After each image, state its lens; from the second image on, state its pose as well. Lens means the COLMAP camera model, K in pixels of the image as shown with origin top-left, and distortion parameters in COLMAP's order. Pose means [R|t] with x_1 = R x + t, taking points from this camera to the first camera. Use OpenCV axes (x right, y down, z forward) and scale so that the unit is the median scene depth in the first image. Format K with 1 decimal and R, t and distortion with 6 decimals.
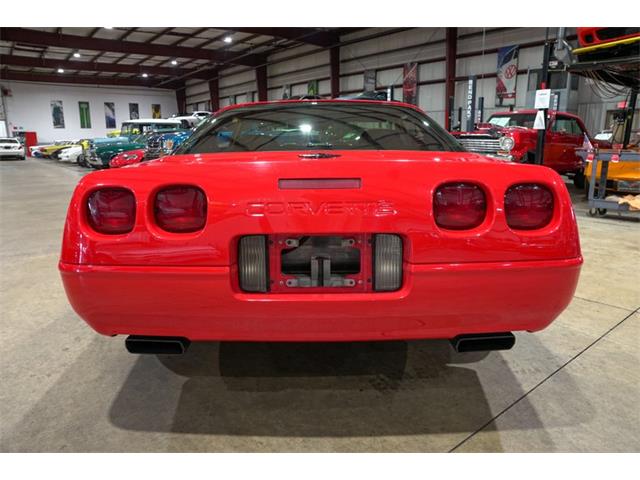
lens RADIAL K [[438.8, 0, 321.3], [0, 438.8, 237.6], [0, 0, 1]] dist [-0.135074, 0.102685]
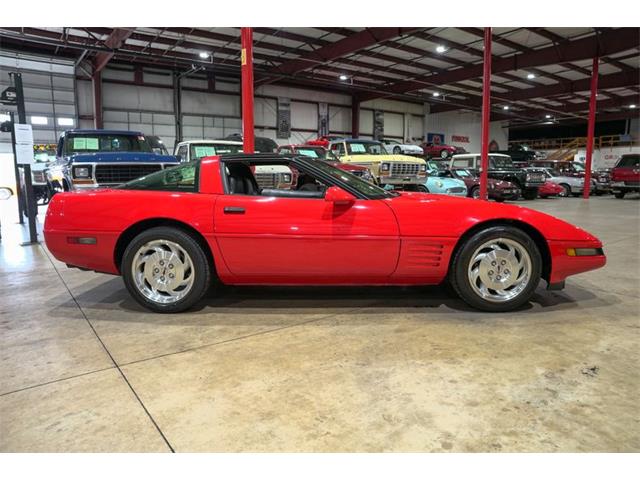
lens RADIAL K [[438.8, 0, 321.1], [0, 438.8, 240.8], [0, 0, 1]] dist [-0.135074, 0.102685]
pose [[-0.022485, 0.151882, -0.988143, 0.171593], [-0.211929, 0.965206, 0.153179, -0.035020], [0.977026, 0.212860, 0.010486, 0.145129]]
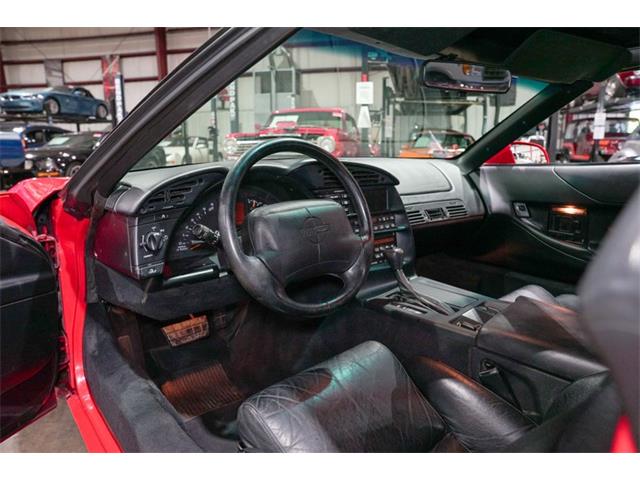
lens RADIAL K [[438.8, 0, 323.1], [0, 438.8, 241.8], [0, 0, 1]] dist [-0.135074, 0.102685]
pose [[0.765108, -0.135971, 0.629382, -0.041385], [0.139460, 0.989242, 0.044180, -0.022462], [-0.628618, 0.053971, 0.775839, 0.111101]]
